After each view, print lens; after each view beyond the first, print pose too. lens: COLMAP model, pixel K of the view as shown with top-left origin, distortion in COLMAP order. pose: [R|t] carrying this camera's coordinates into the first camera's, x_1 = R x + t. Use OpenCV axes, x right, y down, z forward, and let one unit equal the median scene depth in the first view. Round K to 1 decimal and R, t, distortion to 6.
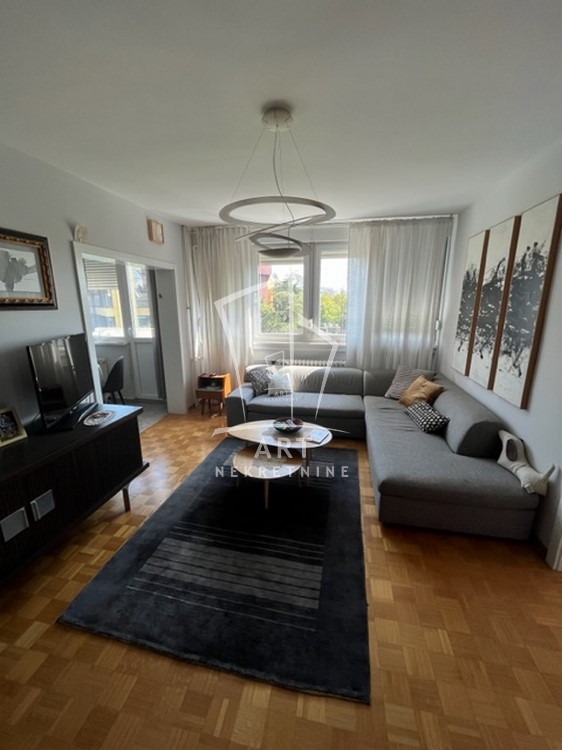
lens RADIAL K [[302.5, 0, 279.5], [0, 302.5, 375.2], [0, 0, 1]] dist [-0.005641, 0.000374]
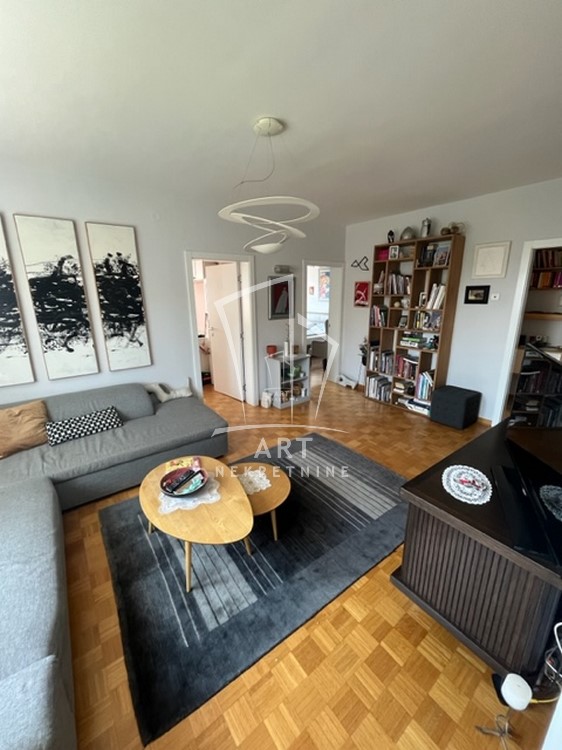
lens RADIAL K [[302.5, 0, 281.9], [0, 302.5, 373.3], [0, 0, 1]] dist [-0.005641, 0.000374]
pose [[-0.748304, -0.170274, 0.641131, -0.463009], [0.164449, 0.888709, 0.427964, -0.269613], [-0.642649, 0.425681, -0.637023, 1.061536]]
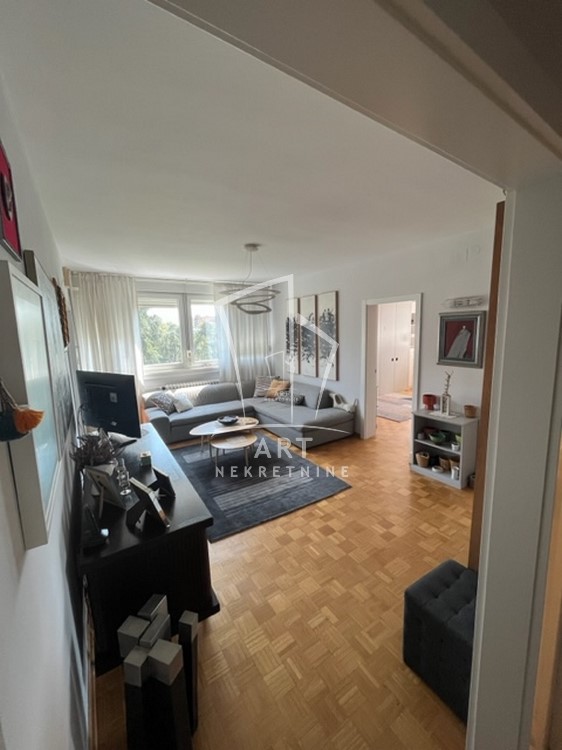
lens RADIAL K [[302.5, 0, 280.5], [0, 302.5, 375.8], [0, 0, 1]] dist [-0.005641, 0.000374]
pose [[0.719901, -0.122523, 0.683177, -0.691820], [0.189648, 0.981563, -0.023806, 0.034547], [-0.667664, 0.146701, 0.729865, -0.245918]]
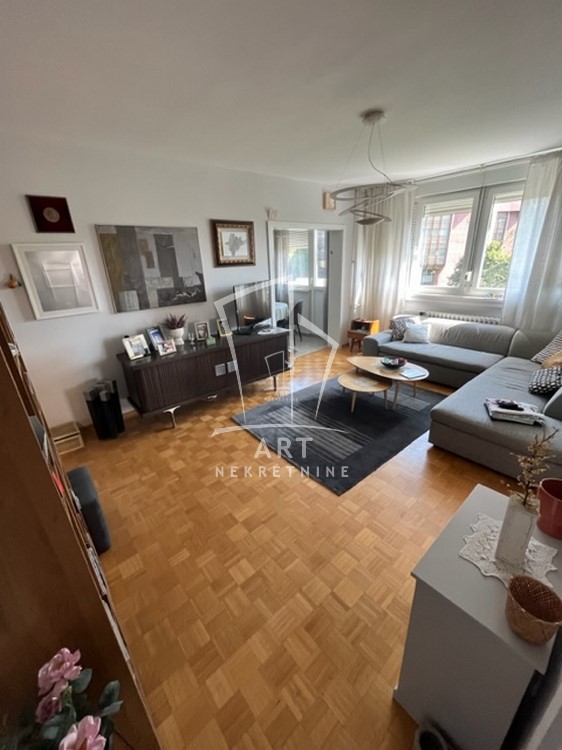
lens RADIAL K [[302.5, 0, 280.0], [0, 302.5, 376.0], [0, 0, 1]] dist [-0.005641, 0.000374]
pose [[0.785536, 0.201411, -0.585121, 0.354502], [-0.110827, 0.976052, 0.187189, 0.038132], [0.608811, -0.082197, 0.789046, -0.220099]]
